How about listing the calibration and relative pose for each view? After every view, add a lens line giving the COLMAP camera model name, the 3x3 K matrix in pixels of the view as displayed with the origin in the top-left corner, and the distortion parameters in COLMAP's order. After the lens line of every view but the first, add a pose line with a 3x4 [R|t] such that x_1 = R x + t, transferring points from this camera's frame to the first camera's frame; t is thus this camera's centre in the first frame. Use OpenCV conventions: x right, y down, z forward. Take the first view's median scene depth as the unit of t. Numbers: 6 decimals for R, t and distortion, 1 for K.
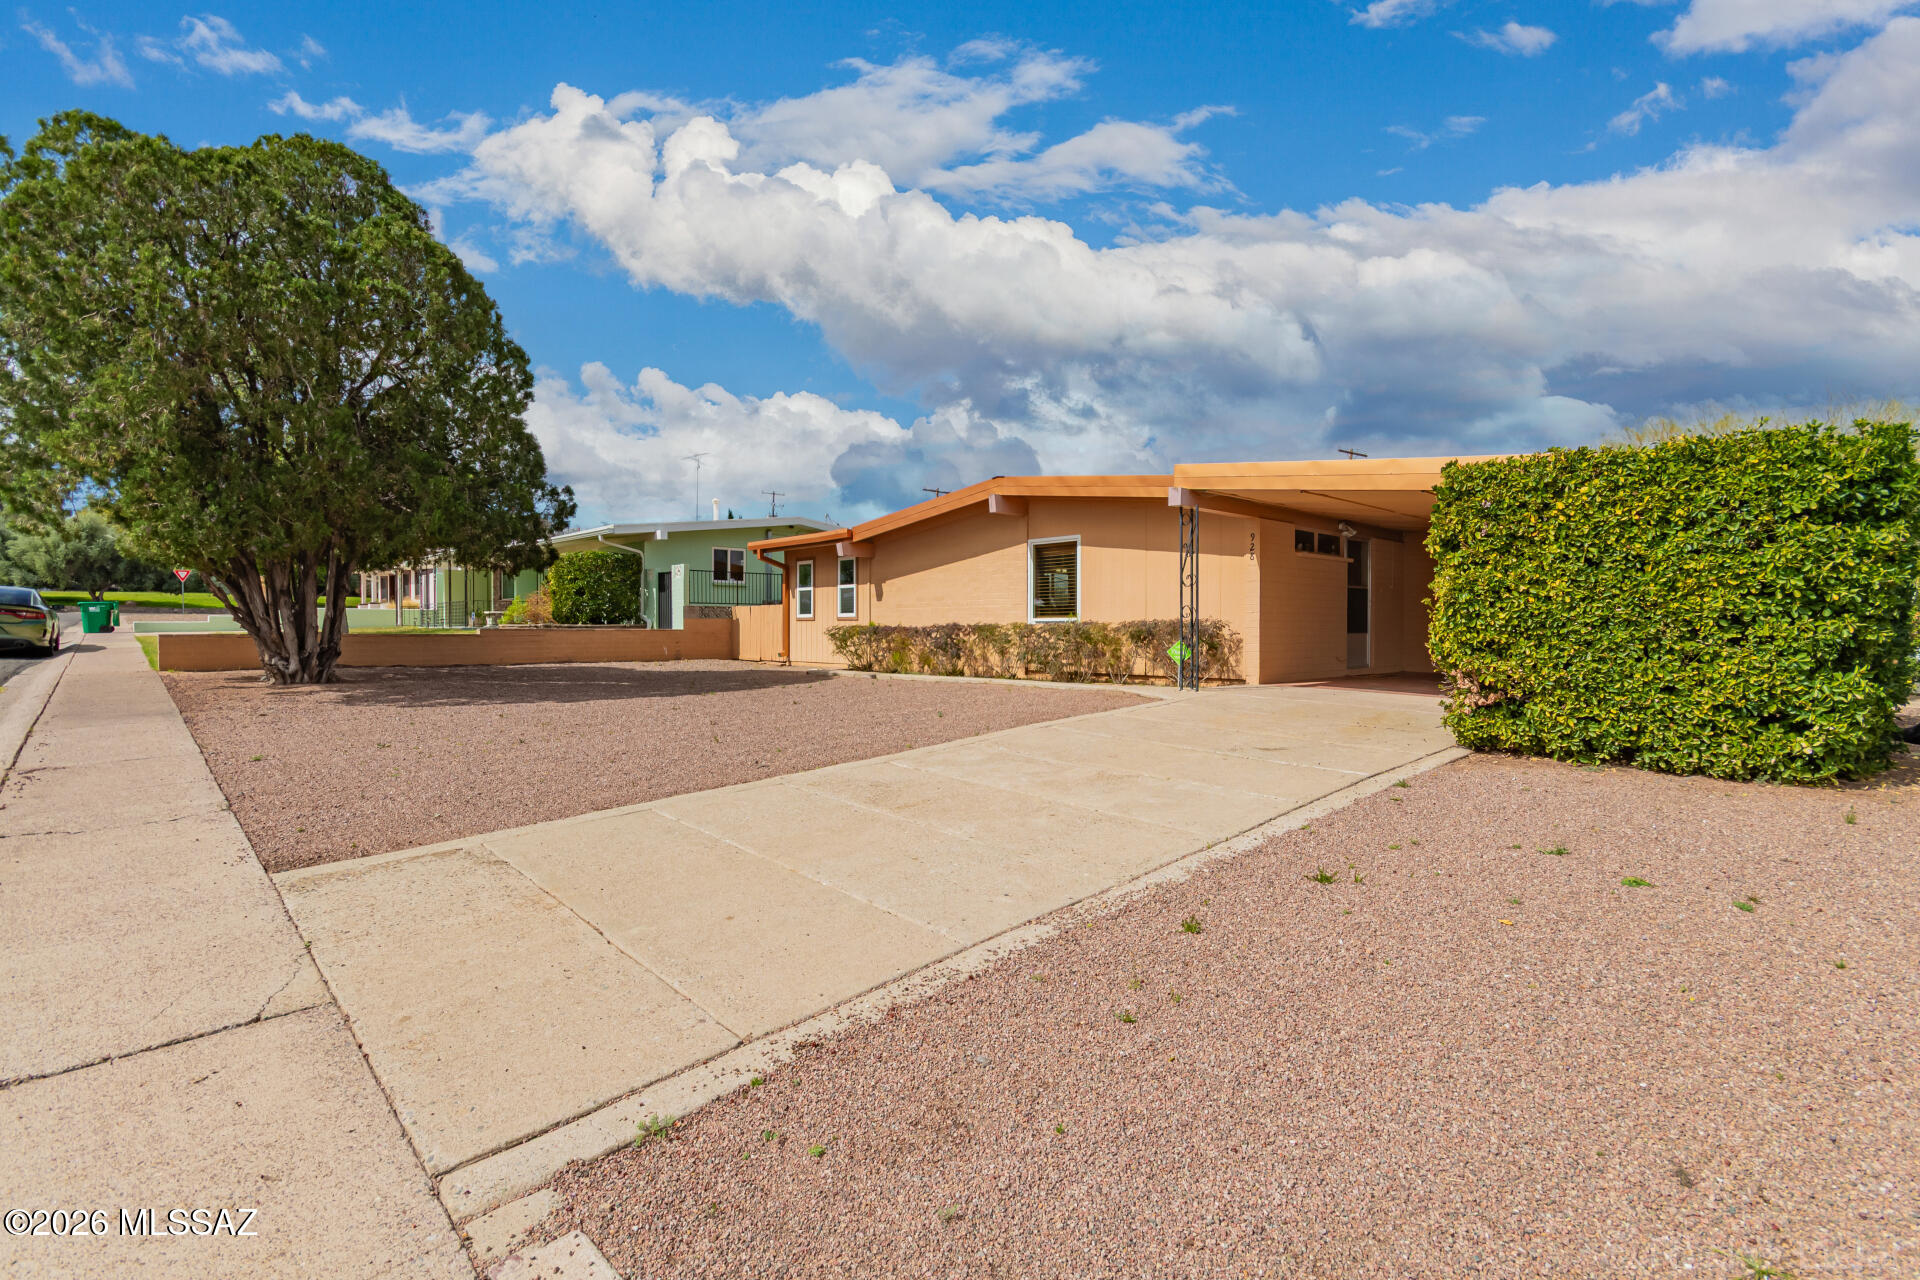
lens RADIAL K [[883.5, 0, 955.9], [0, 883.5, 635.9], [0, 0, 1]] dist [0.003967, -0.000038]
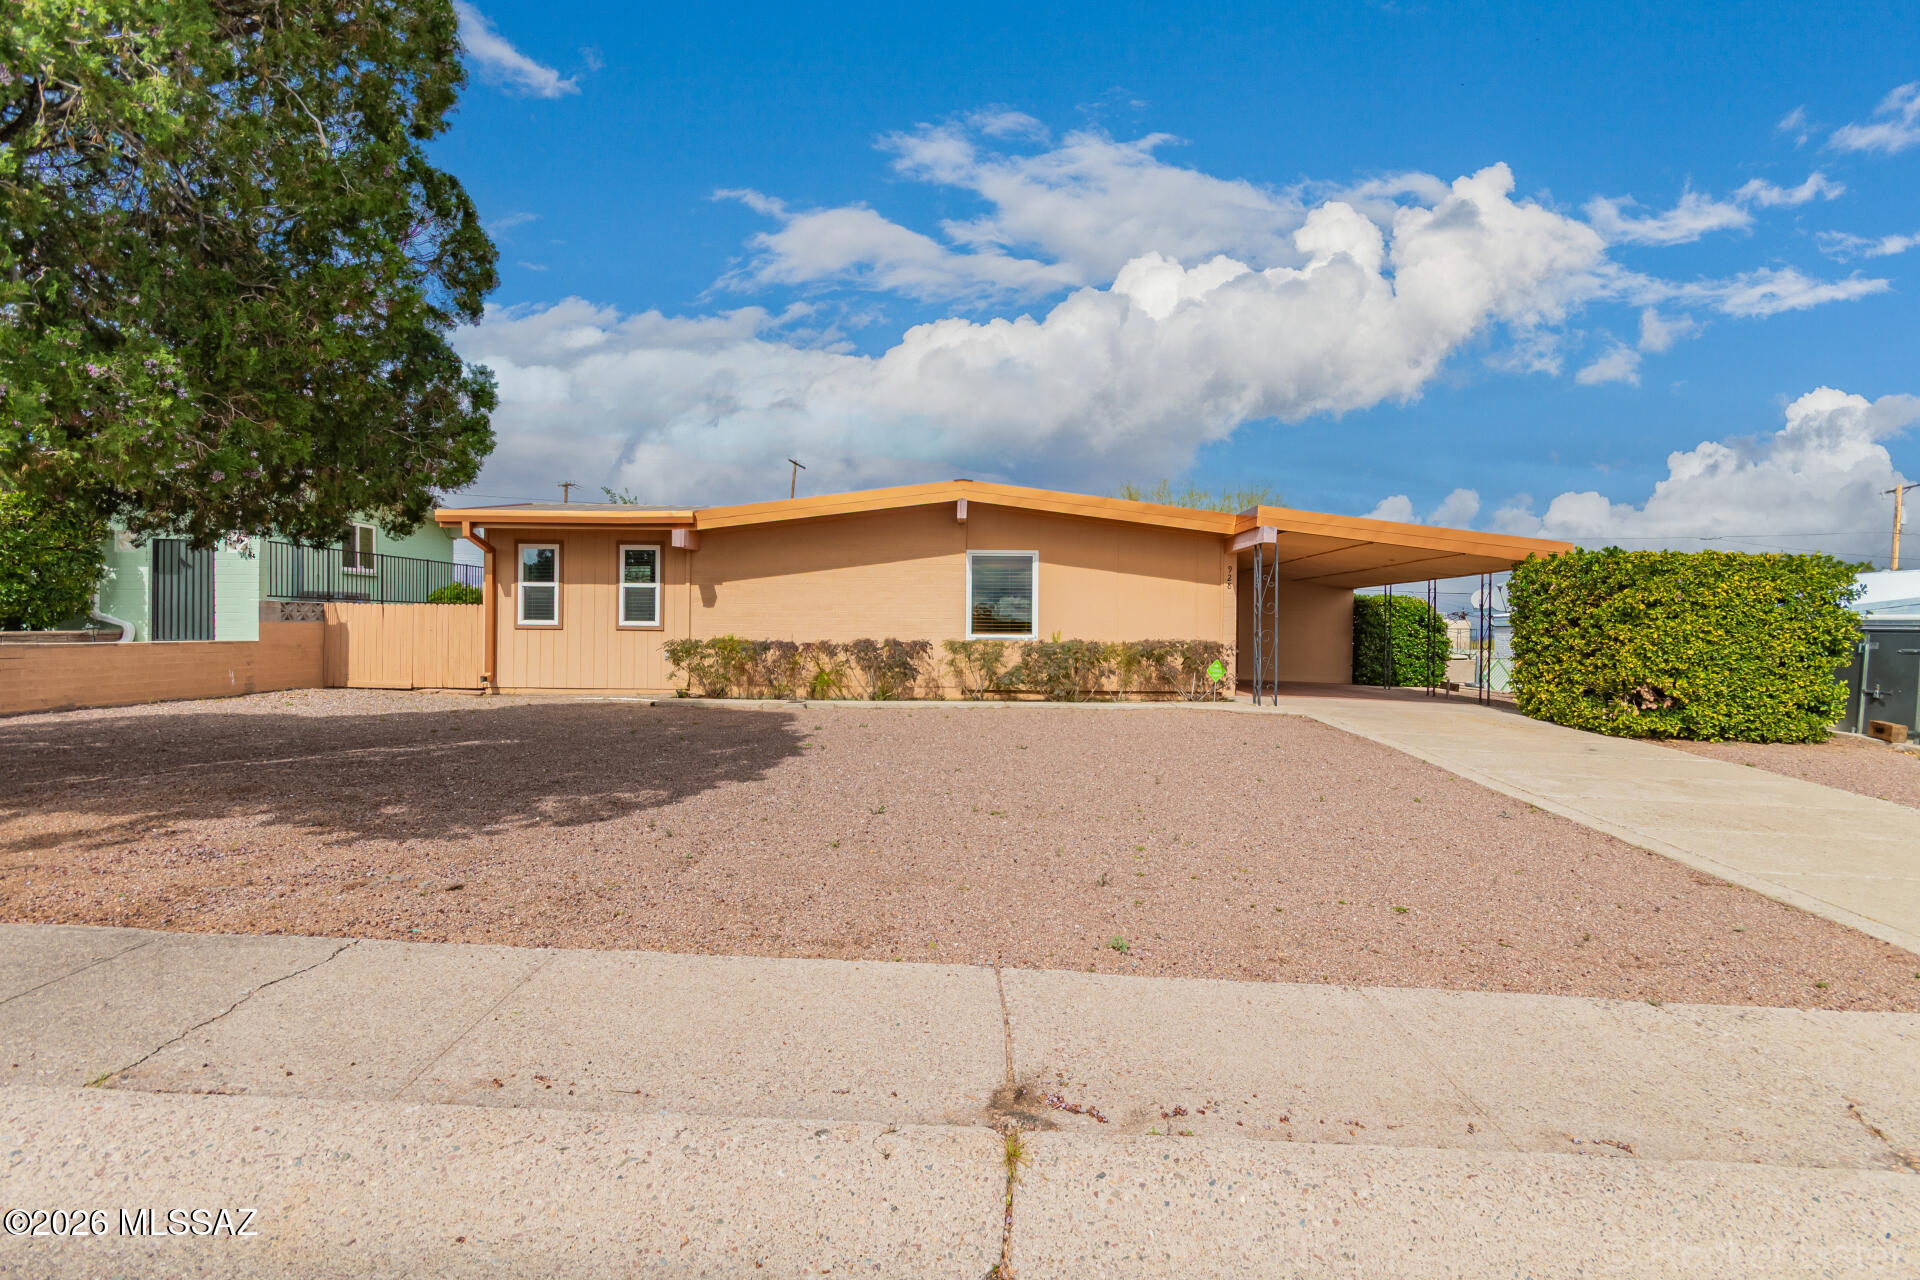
lens RADIAL K [[883.5, 0, 946.0], [0, 883.5, 638.1], [0, 0, 1]] dist [0.003967, -0.000038]
pose [[0.685459, 0.000544, 0.728111, -0.519006], [-0.004585, 0.999983, 0.003569, -0.016553], [-0.728096, -0.005785, 0.685450, 0.325621]]
